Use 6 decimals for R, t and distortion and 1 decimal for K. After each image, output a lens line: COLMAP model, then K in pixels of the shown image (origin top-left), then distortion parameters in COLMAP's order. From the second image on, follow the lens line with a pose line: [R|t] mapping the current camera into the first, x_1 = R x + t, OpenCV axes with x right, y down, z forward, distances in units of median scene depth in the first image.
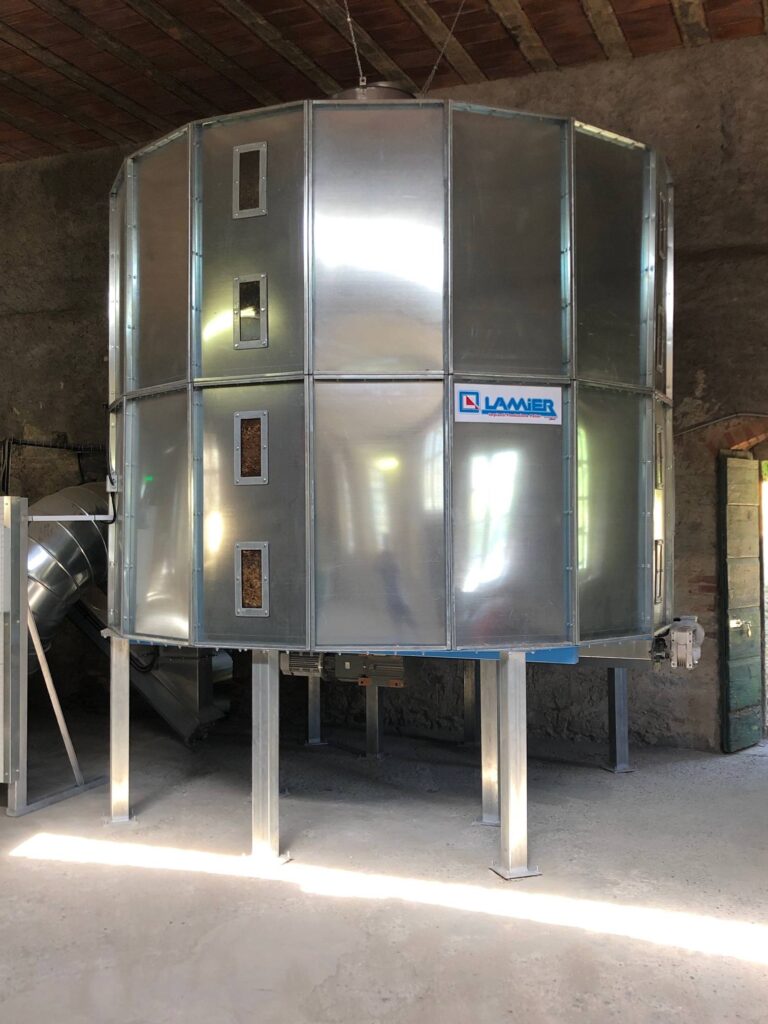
lens RADIAL K [[1073.7, 0, 418.3], [0, 1073.7, 508.7], [0, 0, 1]] dist [0.000382, 0.000000]
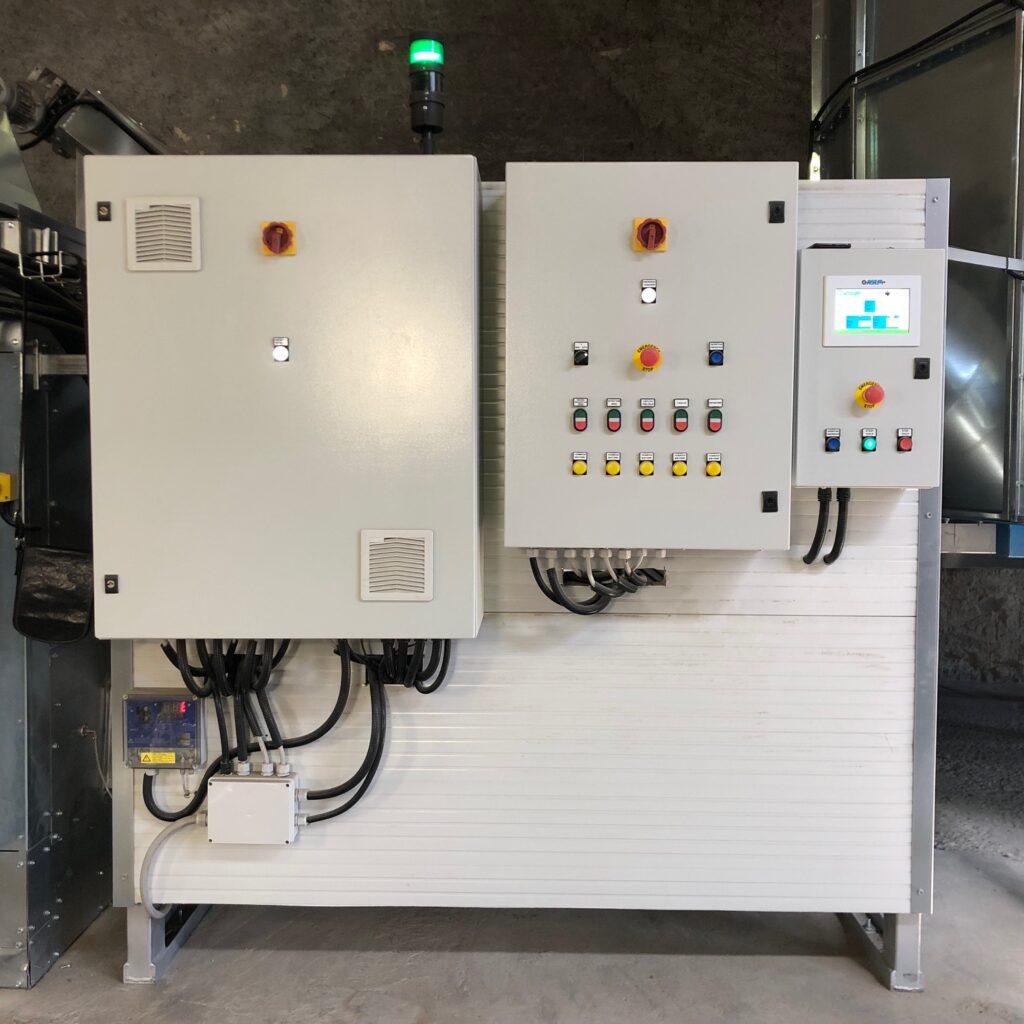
lens RADIAL K [[1110.9, 0, 513.3], [0, 1110.9, 503.4], [0, 0, 1]] dist [0.041612, 0.000000]
pose [[0.948779, -0.007833, 0.315844, -0.645178], [-0.018366, 0.996635, 0.079885, 0.073006], [-0.315407, -0.081594, 0.945442, 0.659296]]
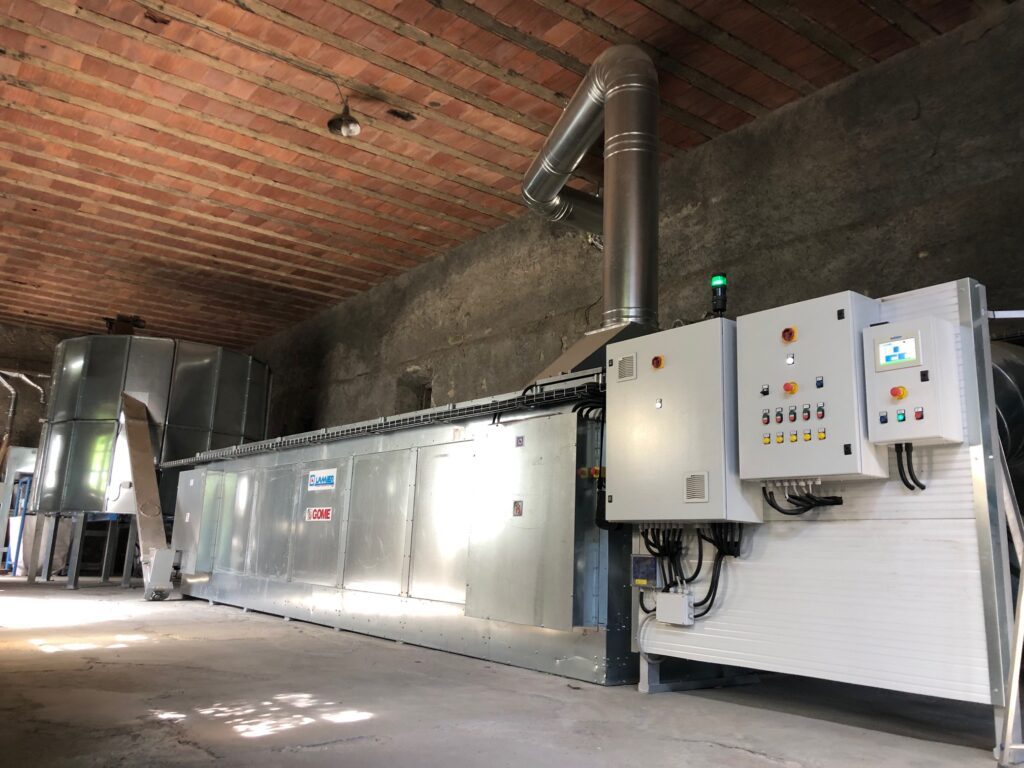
lens RADIAL K [[837.8, 0, 512.6], [0, 837.8, 371.1], [0, 0, 1]] dist [0.036431, -0.040796]
pose [[0.849567, -0.074985, -0.522124, -0.345950], [-0.031510, 0.980862, -0.192139, 0.163112], [0.526539, 0.179687, 0.830945, 0.387320]]
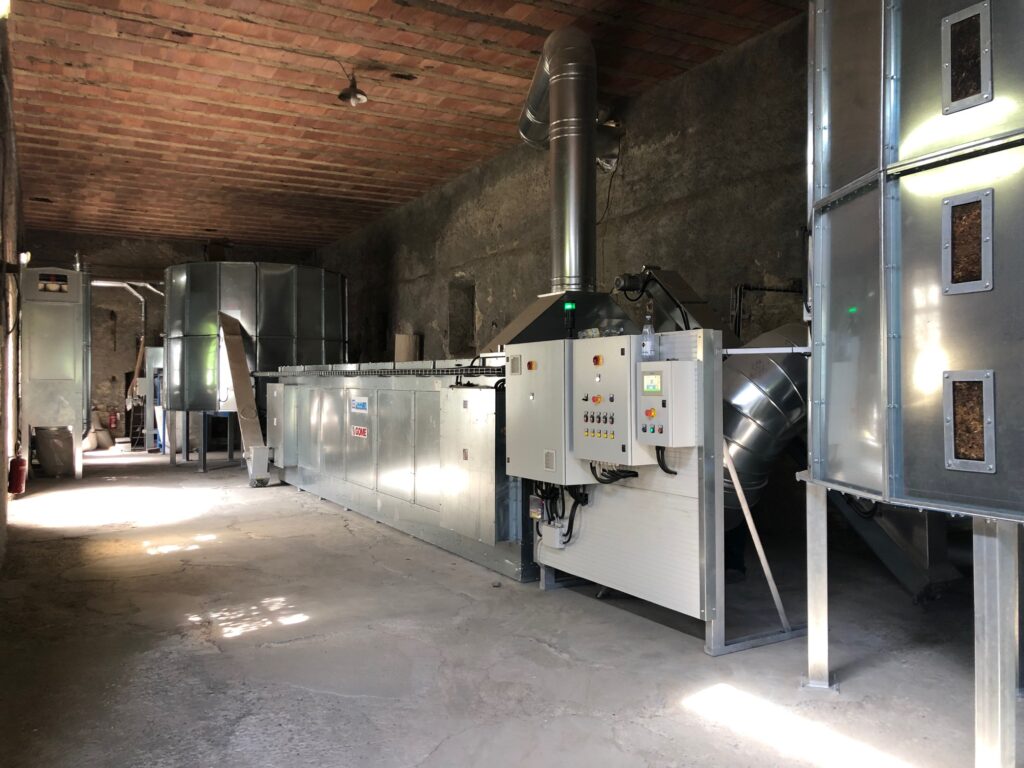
lens RADIAL K [[837.8, 0, 507.1], [0, 837.8, 373.4], [0, 0, 1]] dist [0.036431, -0.040796]
pose [[0.758258, -0.003293, -0.651946, -0.014552], [0.010955, 0.999910, 0.007691, 0.020920], [0.651863, -0.012974, 0.758226, 0.296798]]
